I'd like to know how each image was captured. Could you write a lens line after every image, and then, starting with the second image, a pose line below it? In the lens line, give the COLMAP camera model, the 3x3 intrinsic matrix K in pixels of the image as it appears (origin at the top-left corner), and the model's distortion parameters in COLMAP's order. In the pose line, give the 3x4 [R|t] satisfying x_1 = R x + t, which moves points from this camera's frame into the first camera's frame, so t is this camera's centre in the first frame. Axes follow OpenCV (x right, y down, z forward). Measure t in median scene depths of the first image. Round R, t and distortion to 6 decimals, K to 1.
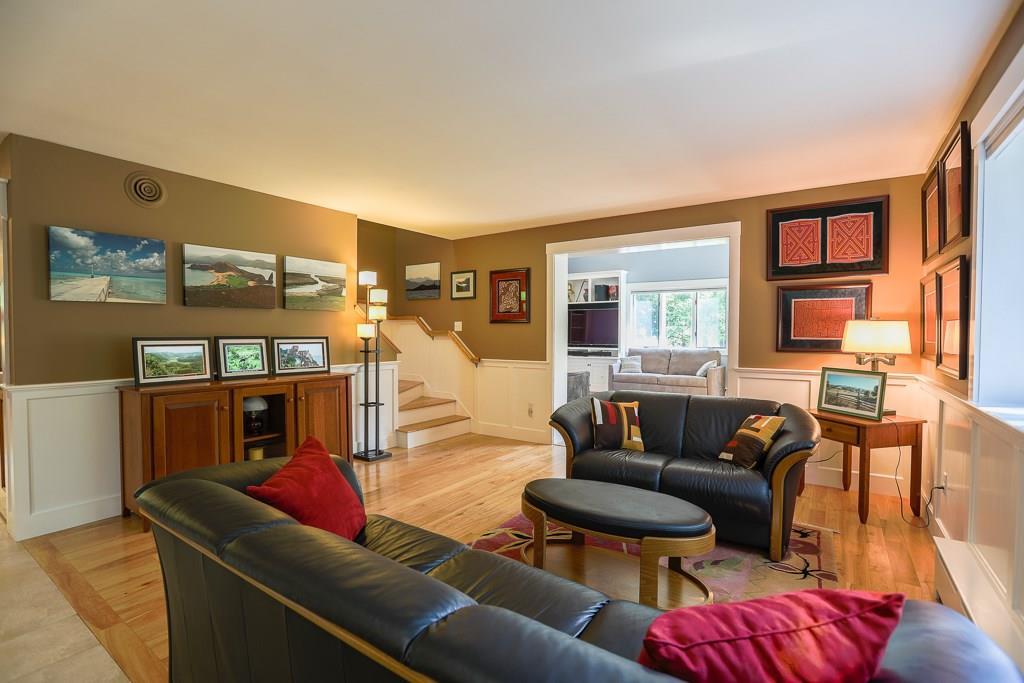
lens RADIAL K [[468.1, 0, 512.0], [0, 468.1, 341.5], [0, 0, 1]] dist [-0.059585, 0.021672]
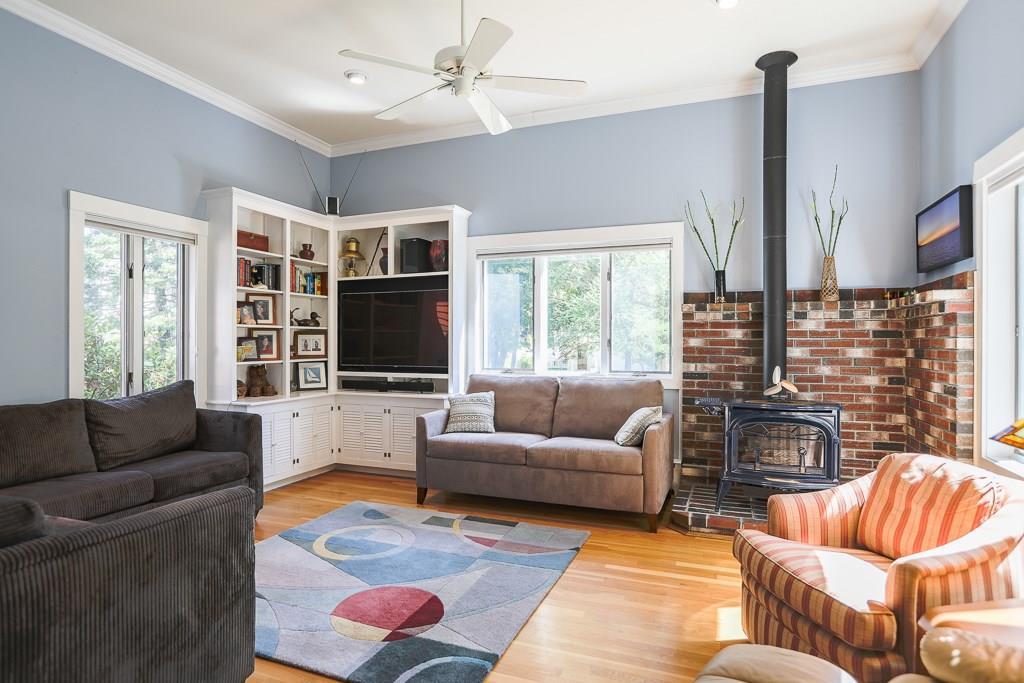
lens RADIAL K [[553.1, 0, 512.0], [0, 553.1, 341.5], [0, 0, 1]] dist [-0.063628, 0.053111]
pose [[0.972933, -0.002048, 0.231080, 0.161195], [0.006293, 0.999825, -0.017633, -0.008225], [-0.231004, 0.018610, 0.972775, 0.450339]]
